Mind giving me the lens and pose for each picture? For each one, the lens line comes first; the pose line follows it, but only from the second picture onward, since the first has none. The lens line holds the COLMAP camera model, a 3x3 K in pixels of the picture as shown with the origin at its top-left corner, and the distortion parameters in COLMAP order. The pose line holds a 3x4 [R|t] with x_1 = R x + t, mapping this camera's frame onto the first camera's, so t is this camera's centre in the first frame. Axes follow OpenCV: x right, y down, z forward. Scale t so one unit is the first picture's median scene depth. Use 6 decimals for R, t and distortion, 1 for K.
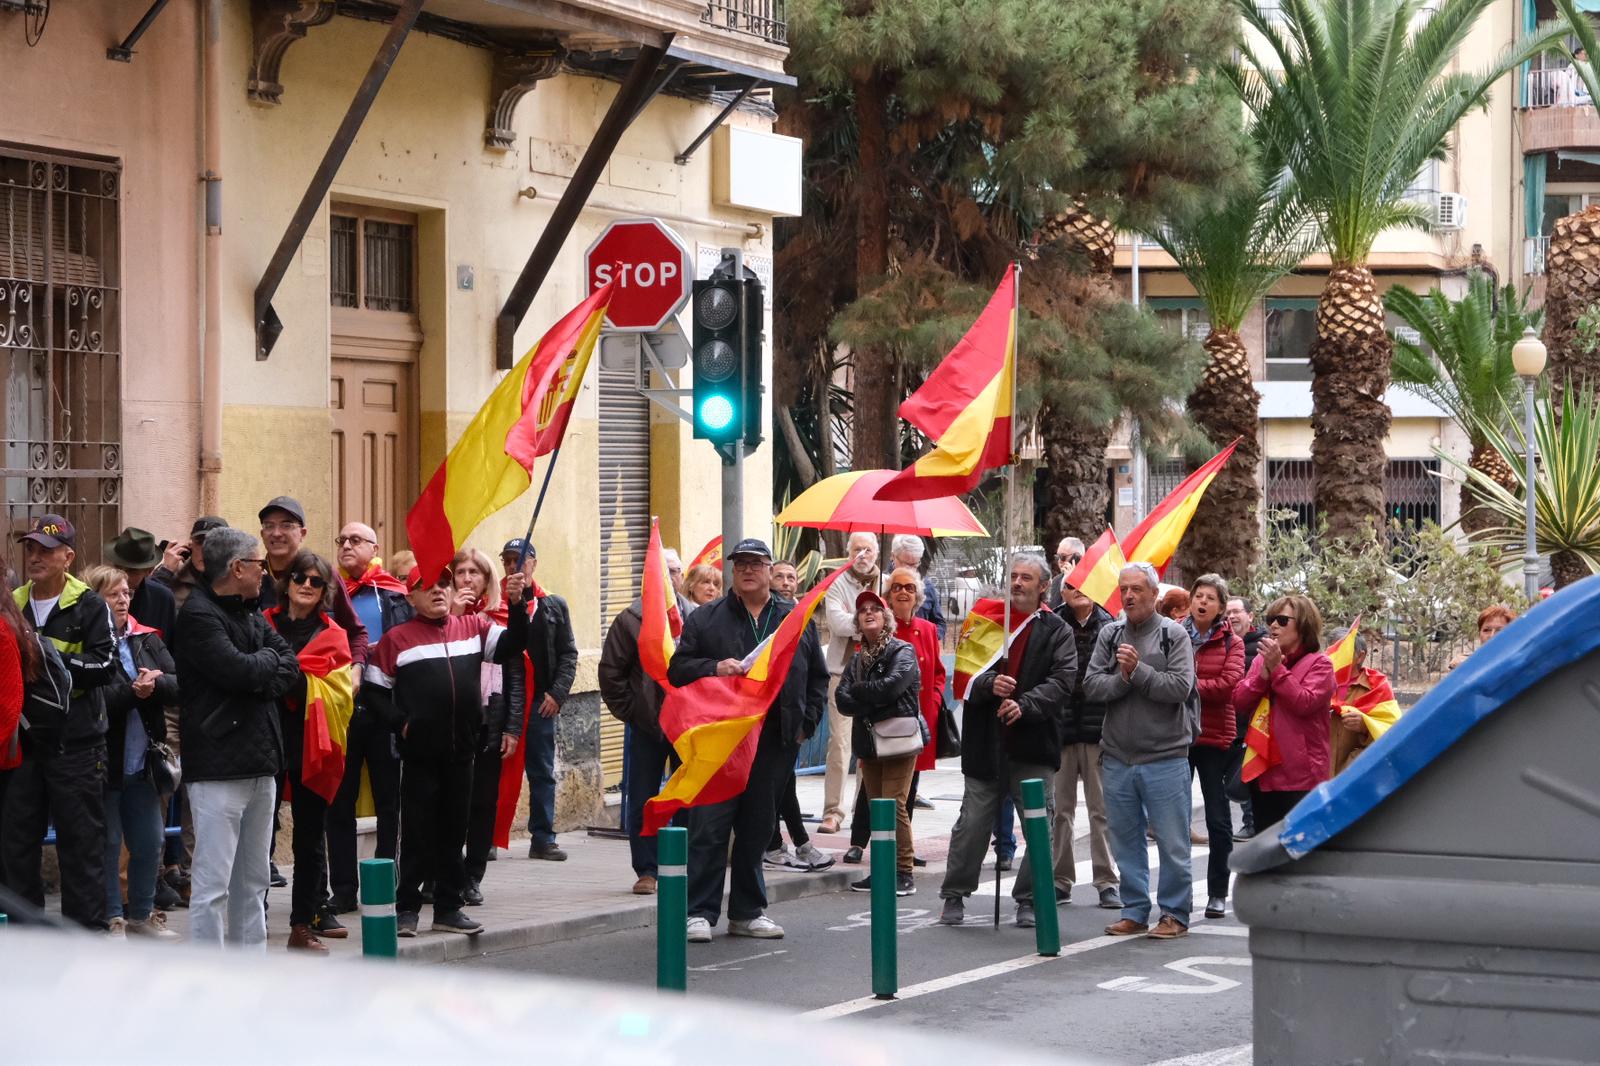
lens RADIAL K [[3689.0, 0, 800.0], [0, 3689.0, 533.0], [0, 0, 1]] dist [0.030079, -0.444975]
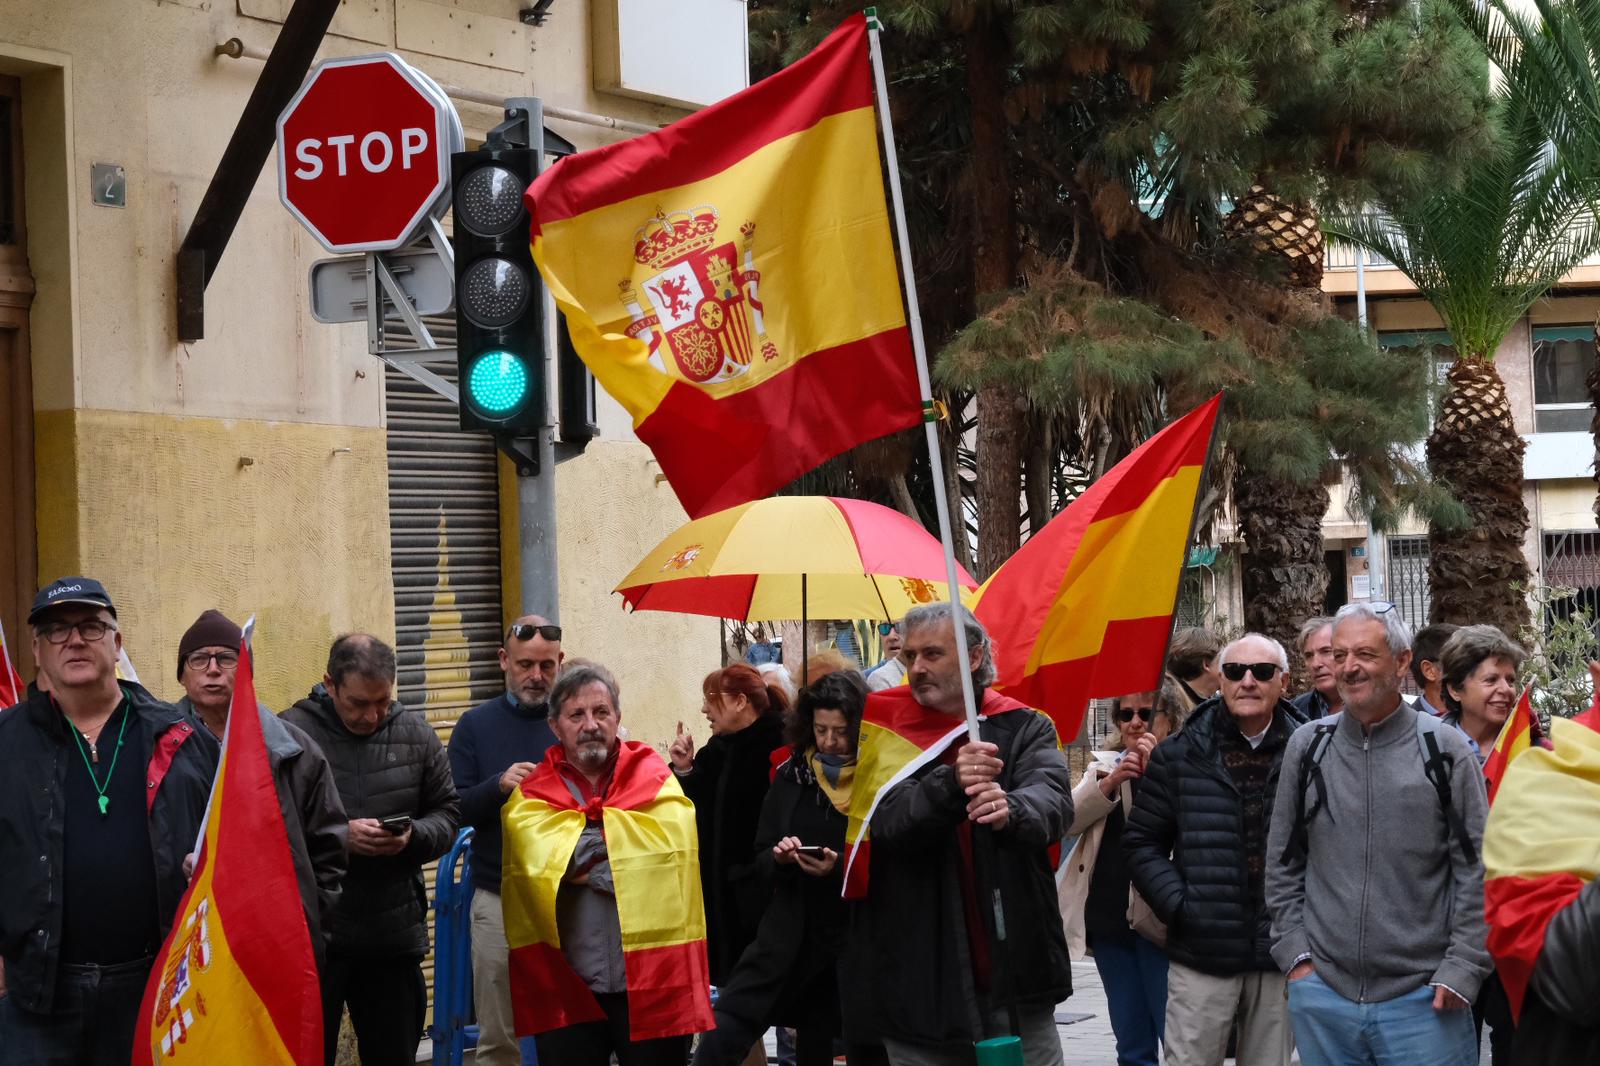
lens RADIAL K [[4084.5, 0, 800.0], [0, 4084.5, 533.0], [0, 0, 1]] dist [0.024039, 0.217029]
pose [[0.997648, -0.035722, -0.058496, 0.026568], [0.033735, 0.998831, -0.034617, 0.006244], [0.059664, 0.032563, 0.997687, 0.164593]]
